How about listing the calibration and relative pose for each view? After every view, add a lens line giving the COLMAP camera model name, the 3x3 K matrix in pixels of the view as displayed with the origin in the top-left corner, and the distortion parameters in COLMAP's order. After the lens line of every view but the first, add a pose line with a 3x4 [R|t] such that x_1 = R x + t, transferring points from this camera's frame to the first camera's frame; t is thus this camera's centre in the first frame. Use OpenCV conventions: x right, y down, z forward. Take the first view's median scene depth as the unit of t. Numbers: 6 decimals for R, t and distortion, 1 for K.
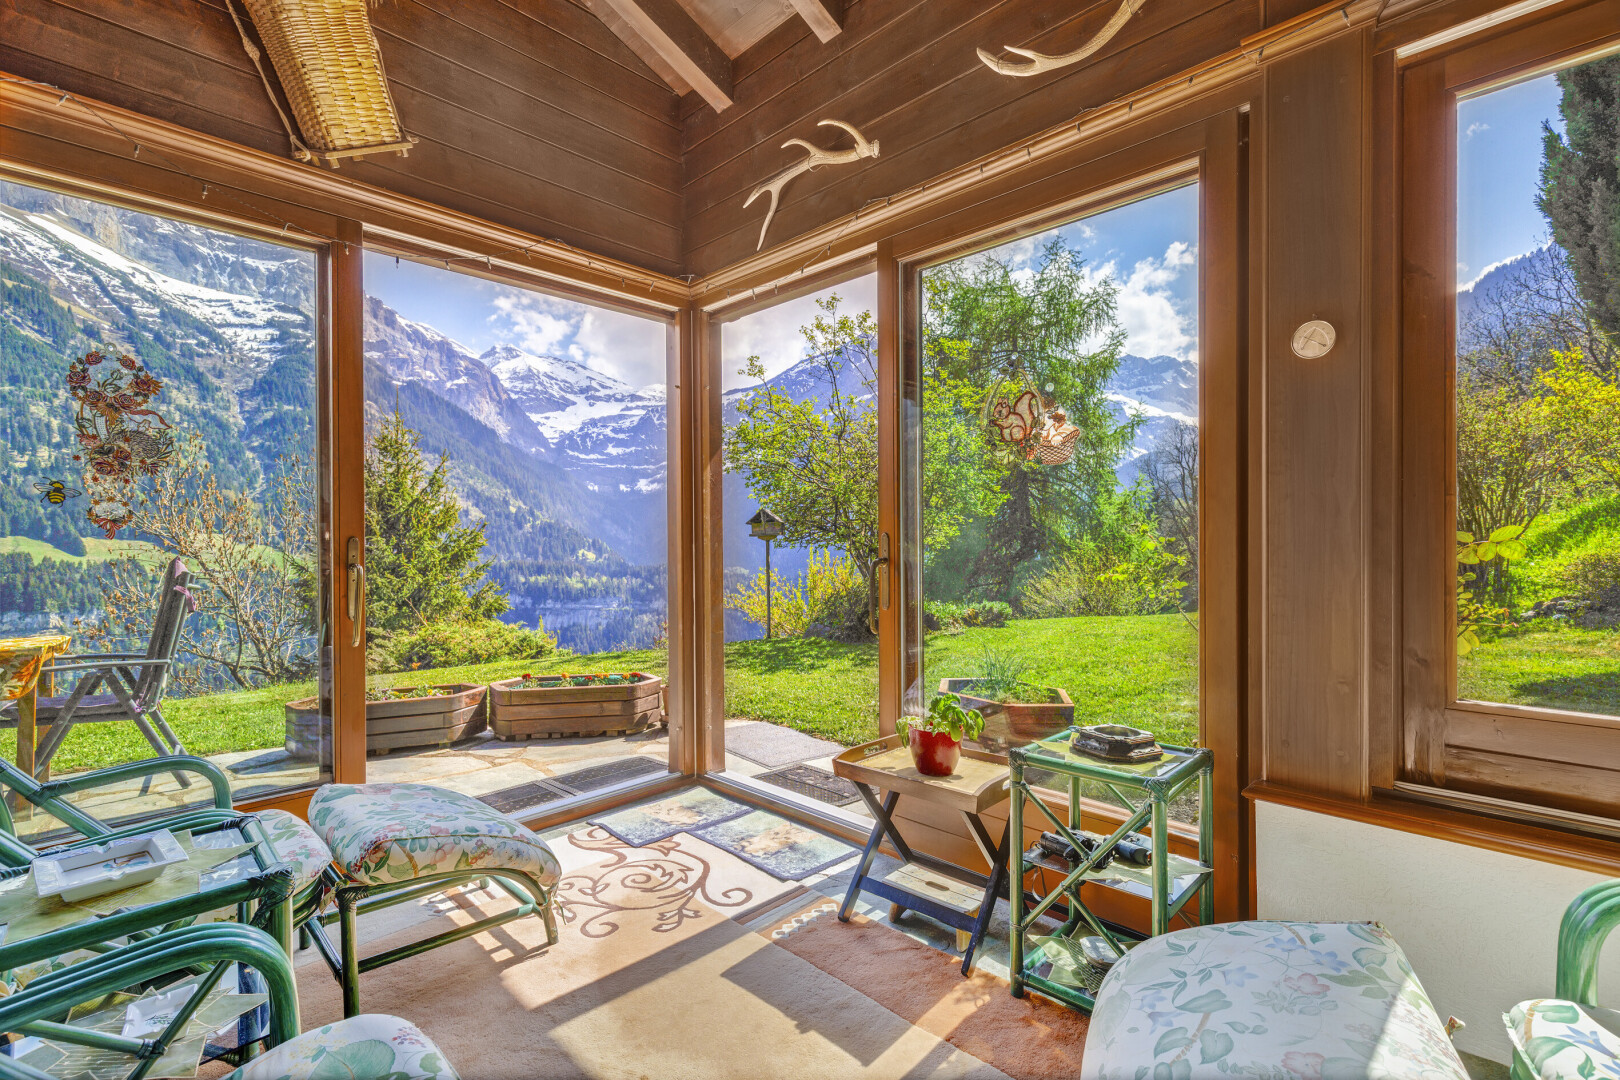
lens RADIAL K [[723.5, 0, 821.3], [0, 723.5, 533.0], [0, 0, 1]] dist [0.006534, -0.001061]
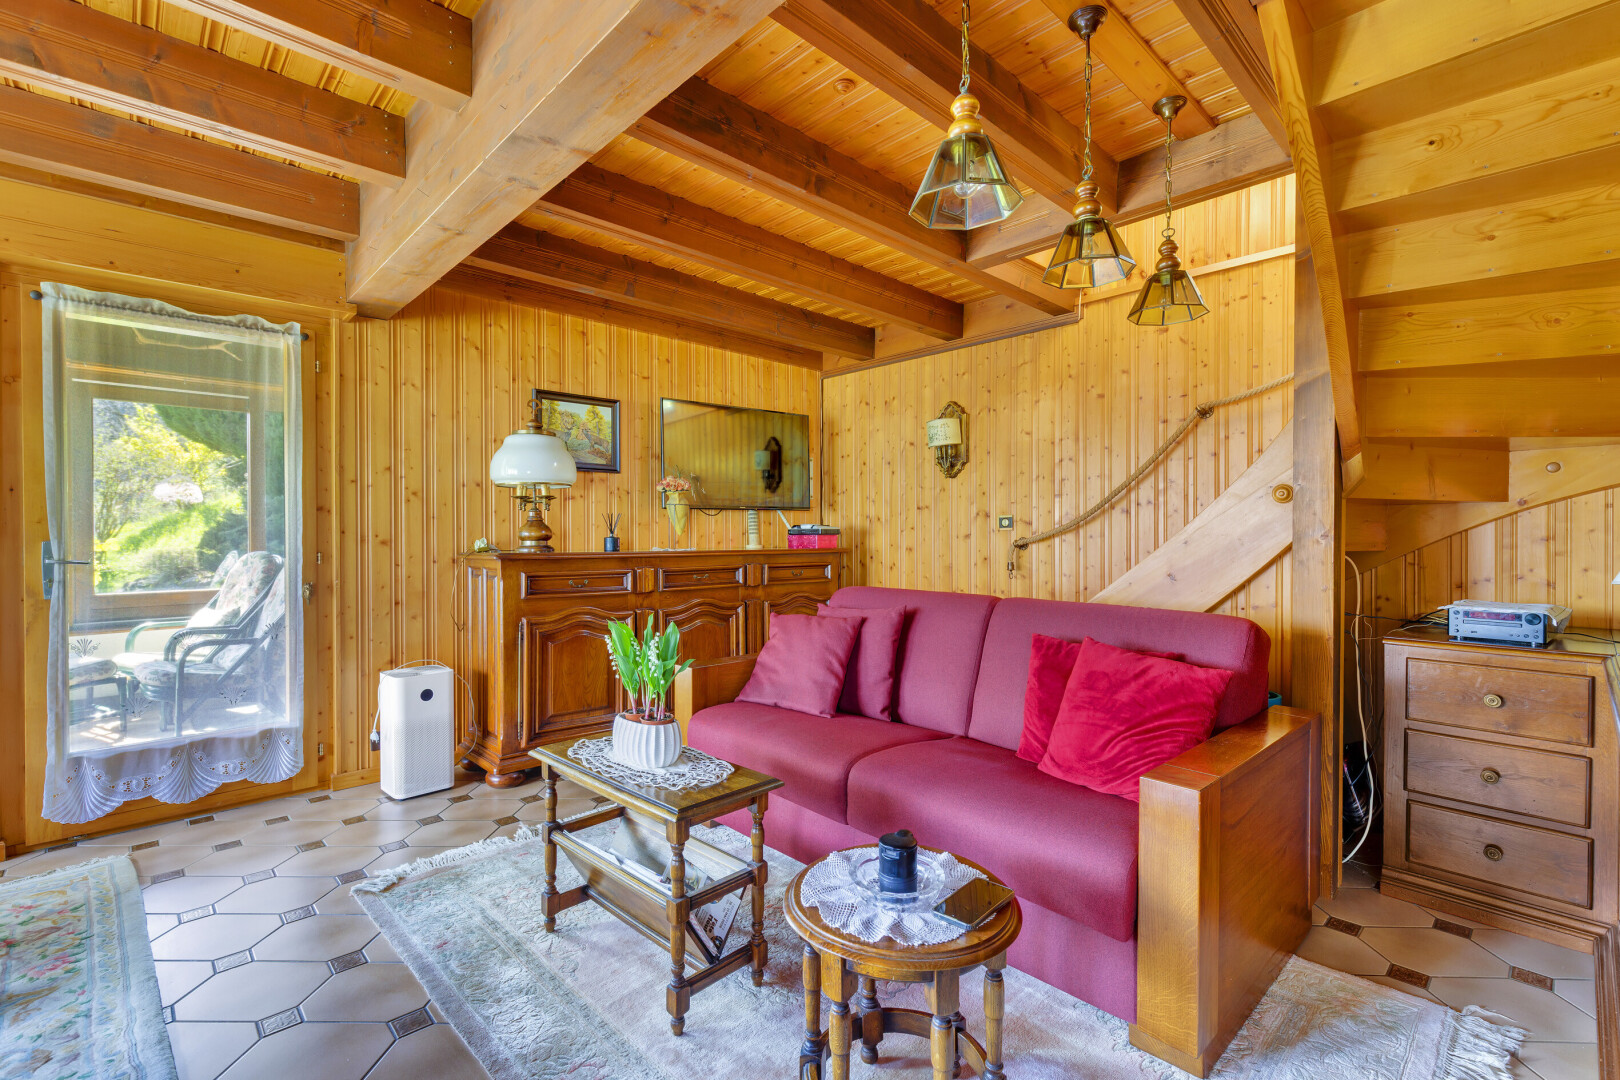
lens RADIAL K [[723.5, 0, 809.6], [0, 723.5, 545.5], [0, 0, 1]] dist [0.006534, -0.001061]
pose [[0.041580, -0.003874, 0.999128, -0.488455], [-0.002191, 0.999990, 0.003968, 0.012376], [-0.999133, -0.002354, 0.041571, -0.508633]]
